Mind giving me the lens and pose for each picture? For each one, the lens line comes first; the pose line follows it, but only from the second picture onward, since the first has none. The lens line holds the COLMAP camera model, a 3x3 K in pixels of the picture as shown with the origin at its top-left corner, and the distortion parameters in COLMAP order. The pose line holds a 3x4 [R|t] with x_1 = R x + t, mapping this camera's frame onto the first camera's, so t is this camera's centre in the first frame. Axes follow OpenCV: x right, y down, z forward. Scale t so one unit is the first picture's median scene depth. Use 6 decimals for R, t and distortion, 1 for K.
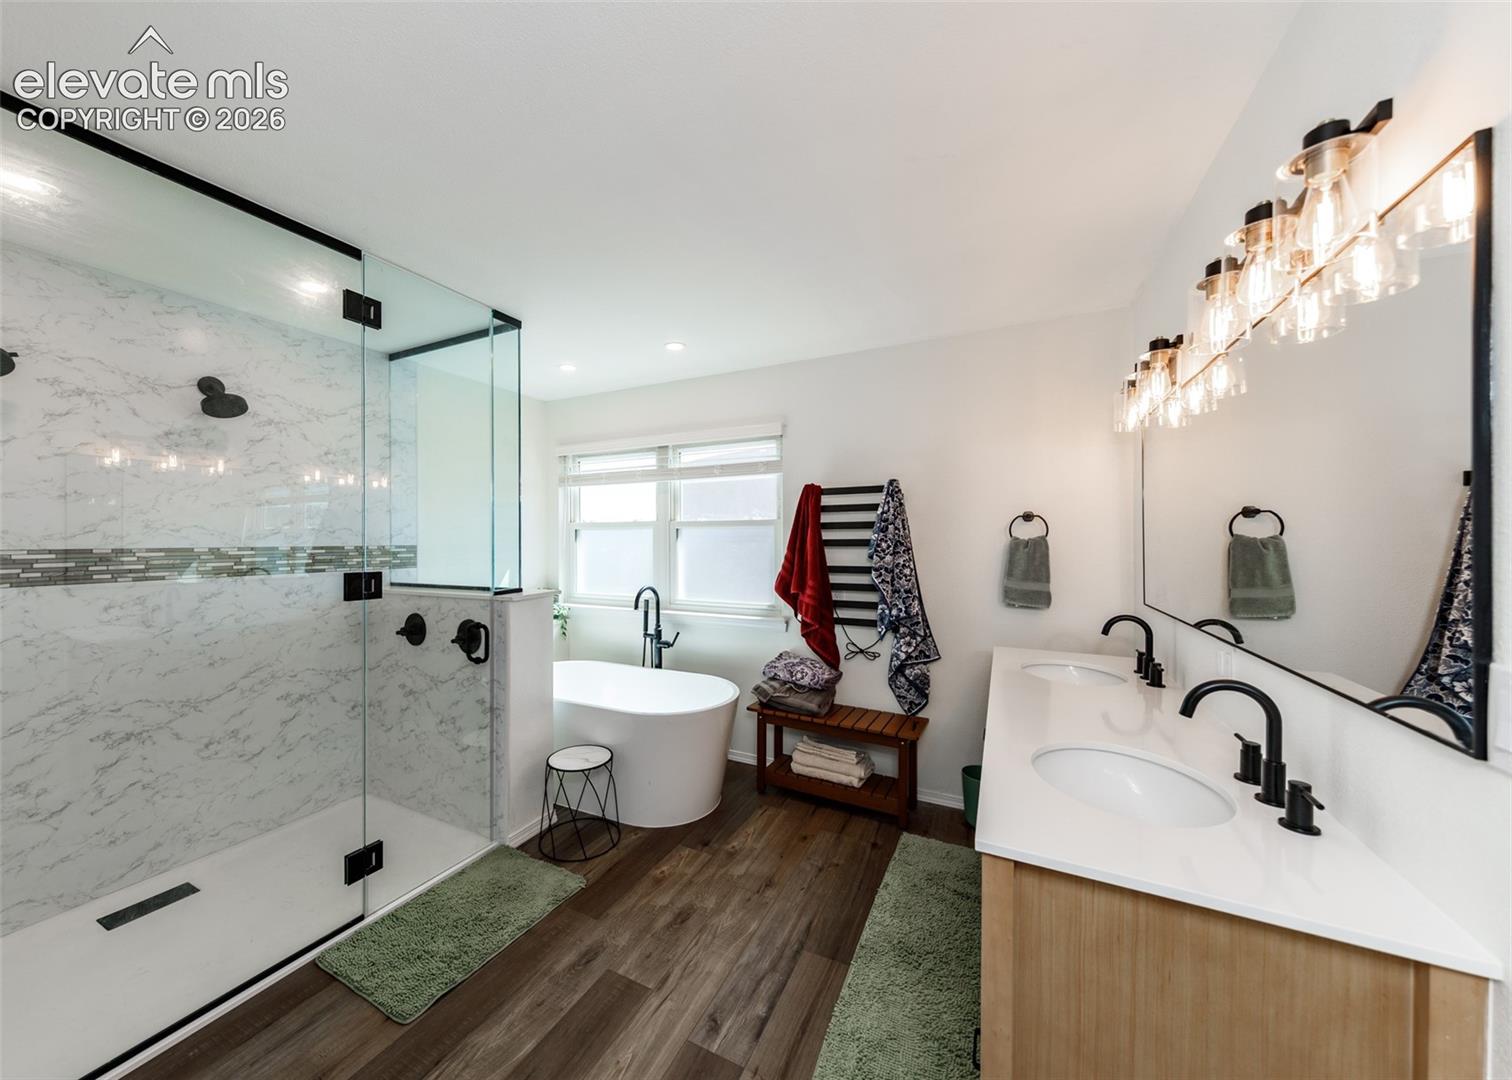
lens RADIAL K [[546.5, 0, 743.8], [0, 546.5, 551.9], [0, 0, 1]] dist [0.002690, -0.000388]
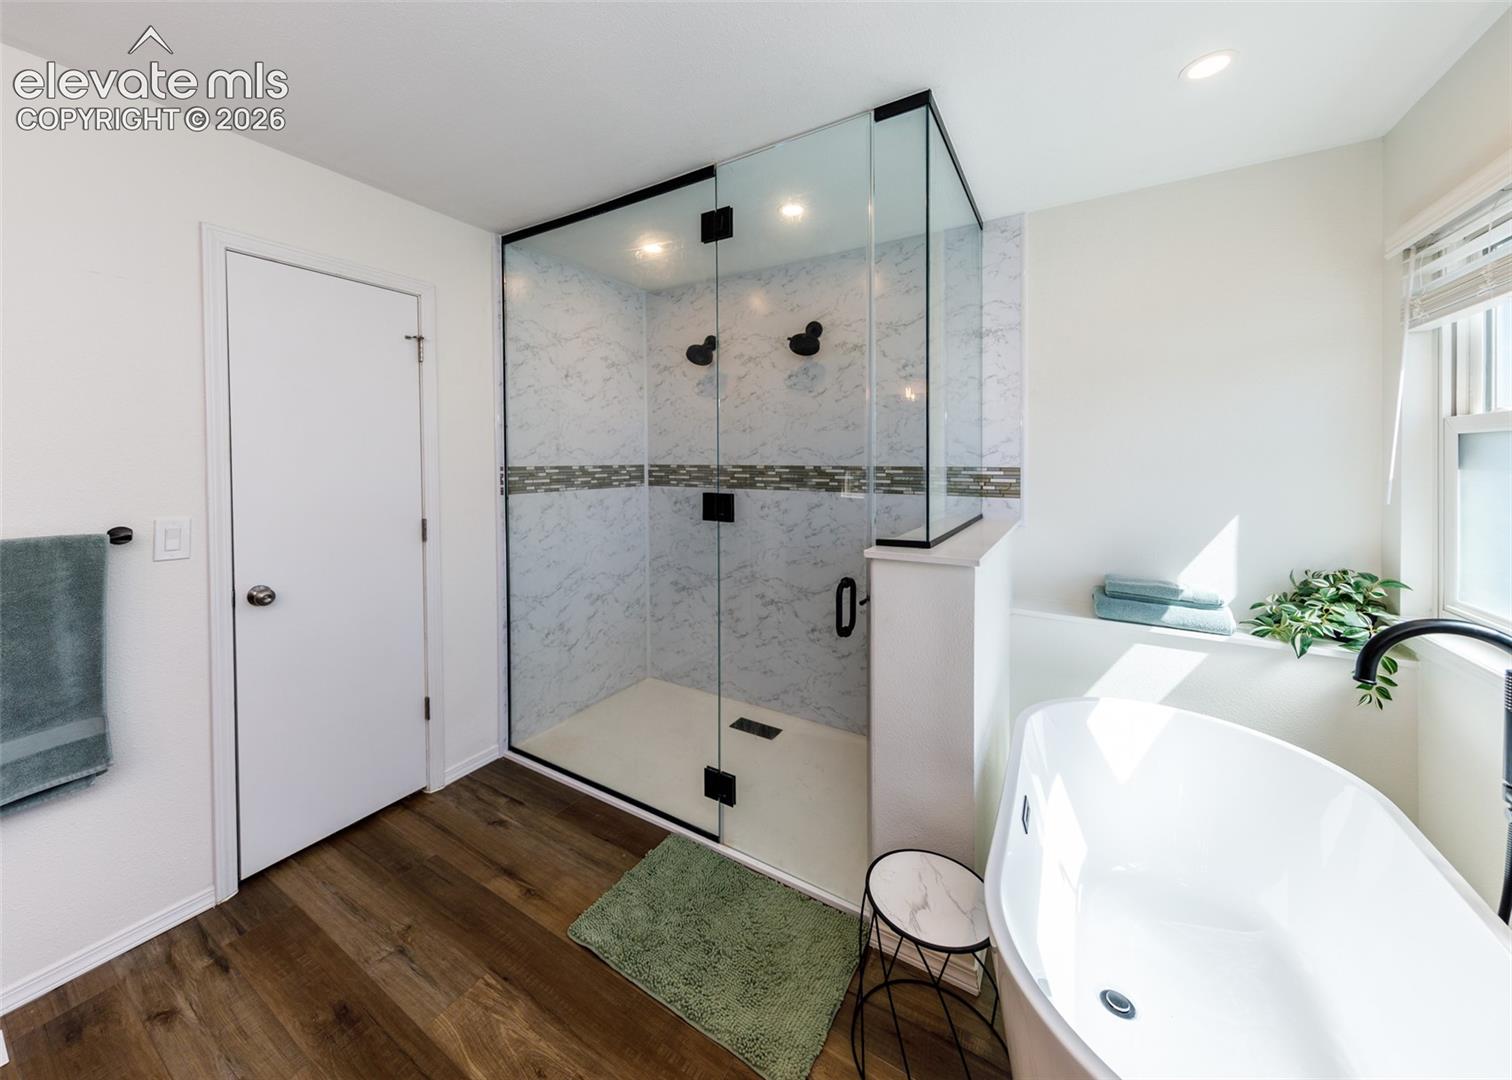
lens RADIAL K [[561.0, 0, 732.6], [0, 561.0, 469.0], [0, 0, 1]] dist [0.002740, -0.000462]
pose [[-0.121738, 0.018433, -0.992391, 0.235839], [-0.025072, 0.999451, 0.021640, -0.021013], [0.992246, 0.027516, -0.121209, 0.897989]]
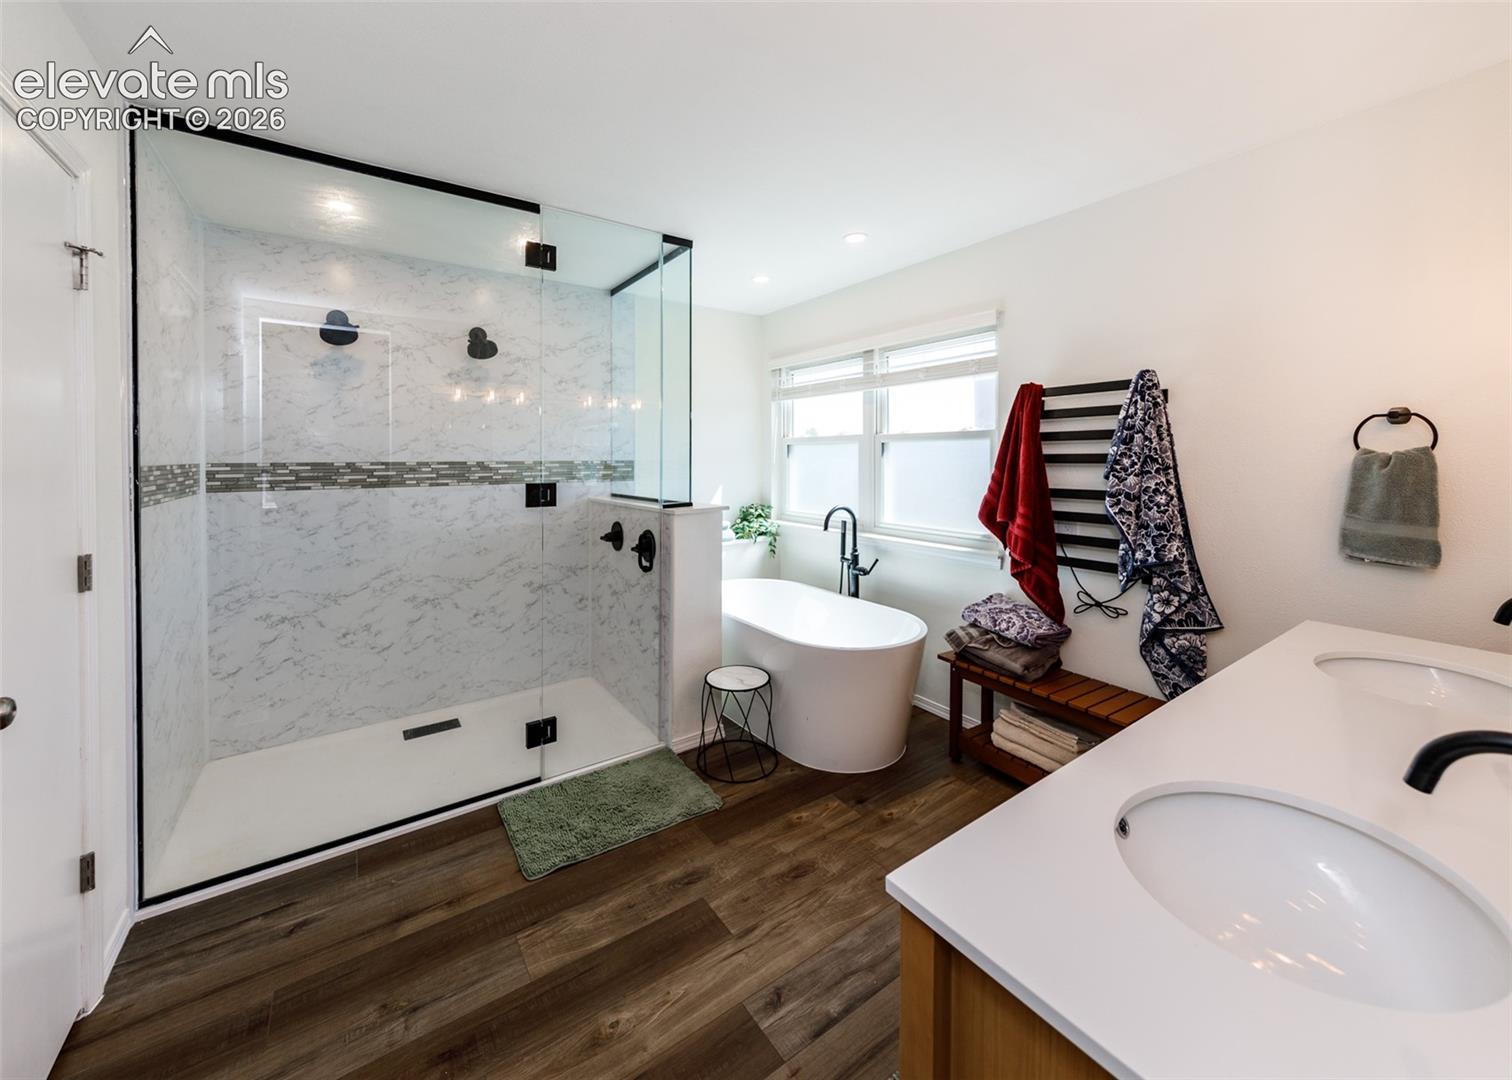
lens RADIAL K [[589.4, 0, 761.7], [0, 589.4, 471.5], [0, 0, 1]] dist [0.004144, -0.000447]
pose [[0.880620, 0.012141, -0.473668, 0.241926], [-0.010248, 0.999926, 0.006579, 0.000269], [0.473713, -0.000939, 0.880679, 0.095184]]
